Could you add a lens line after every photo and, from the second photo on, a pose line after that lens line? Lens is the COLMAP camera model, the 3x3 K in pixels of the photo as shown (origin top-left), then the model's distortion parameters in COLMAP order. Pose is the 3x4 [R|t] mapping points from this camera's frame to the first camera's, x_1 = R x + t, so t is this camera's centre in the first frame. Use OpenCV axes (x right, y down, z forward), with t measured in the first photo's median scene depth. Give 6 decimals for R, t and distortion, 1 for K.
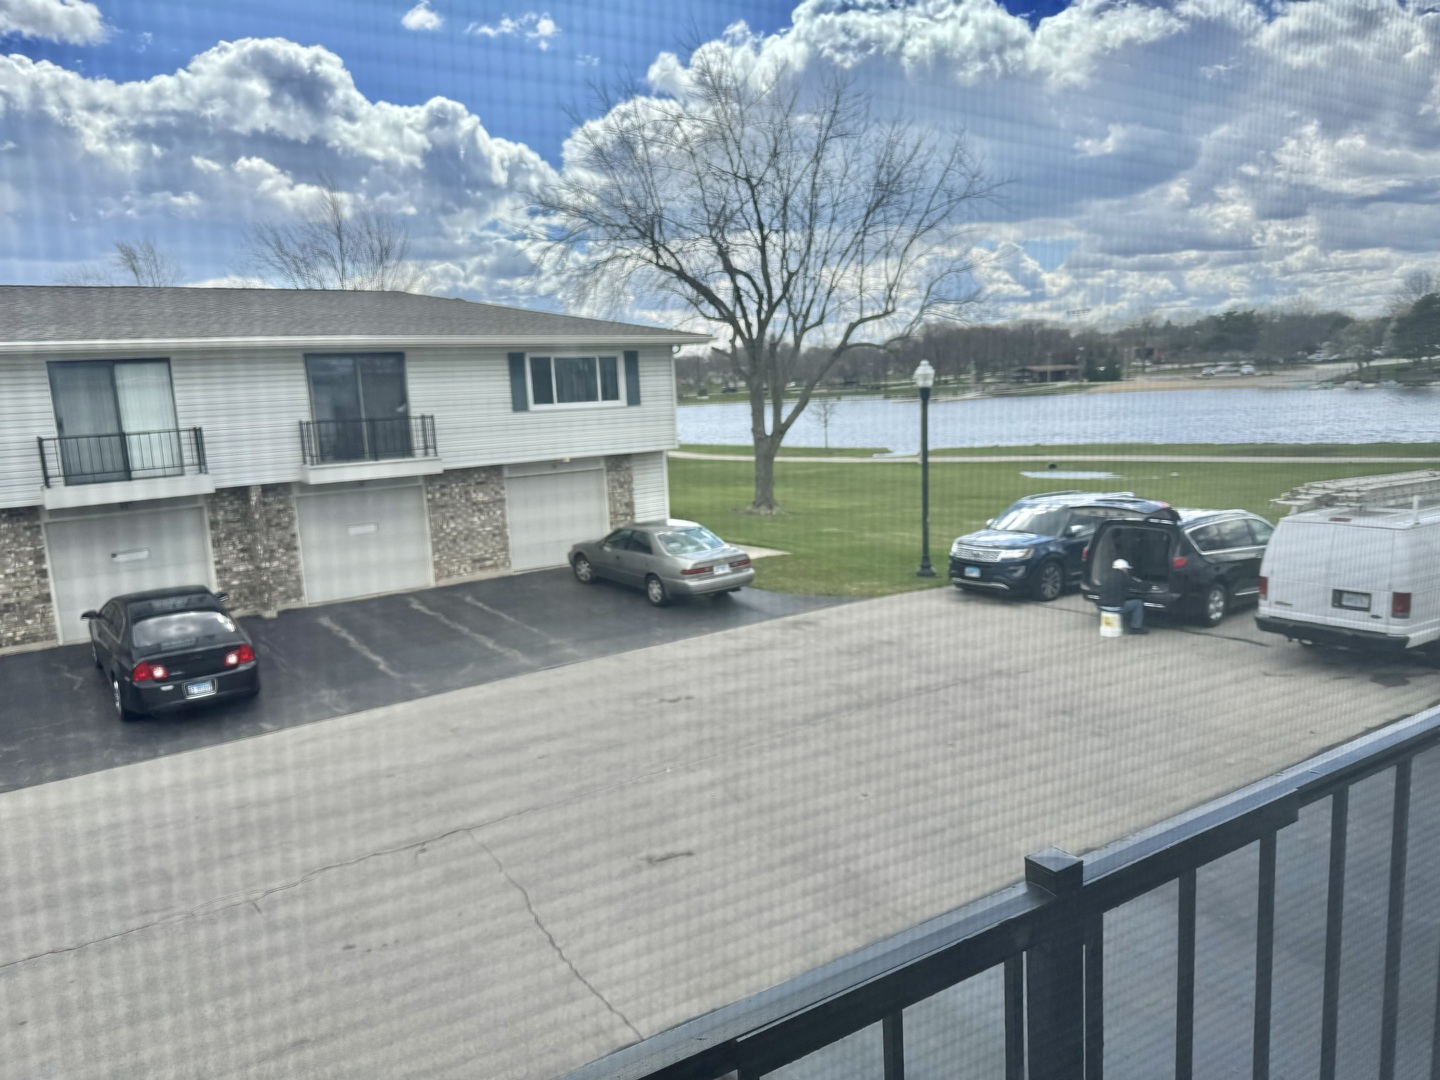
lens RADIAL K [[991.9, 0, 723.6], [0, 991.9, 545.4], [0, 0, 1]] dist [0.002797, 0.000187]
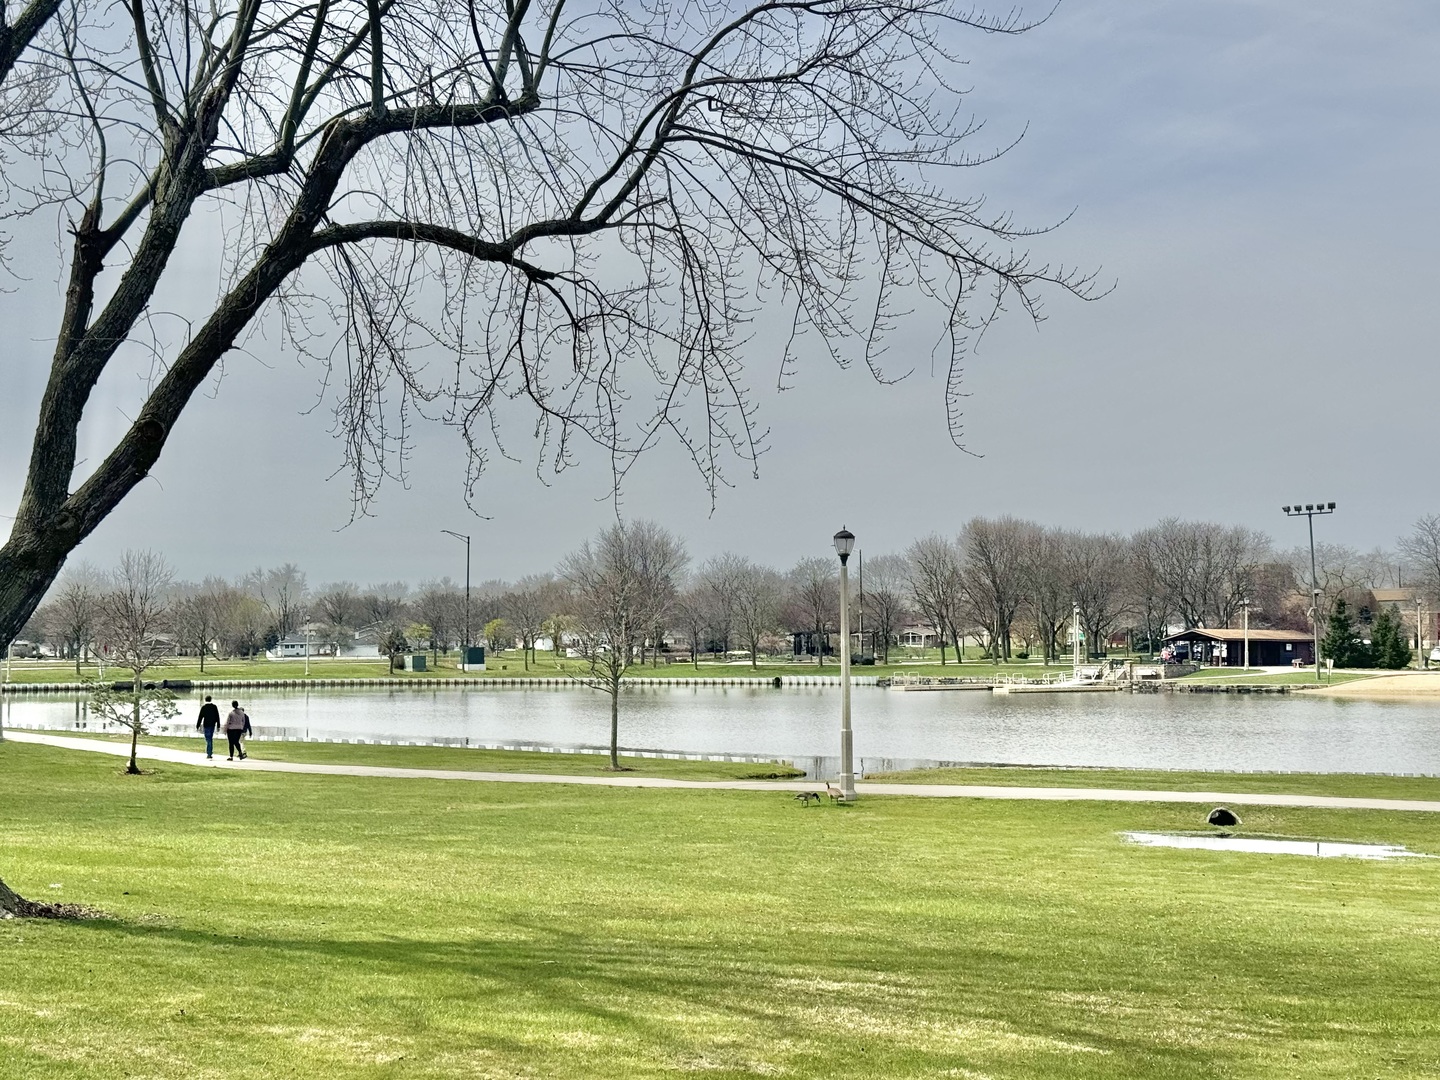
lens RADIAL K [[2180.1, 0, 720.0], [0, 2180.1, 539.9], [0, 0, 1]] dist [0.011031, 0.000000]
pose [[0.996250, 0.051579, 0.069467, 0.188716], [-0.035463, 0.975767, -0.215917, -0.013726], [-0.078920, 0.212644, 0.973937, 0.493643]]
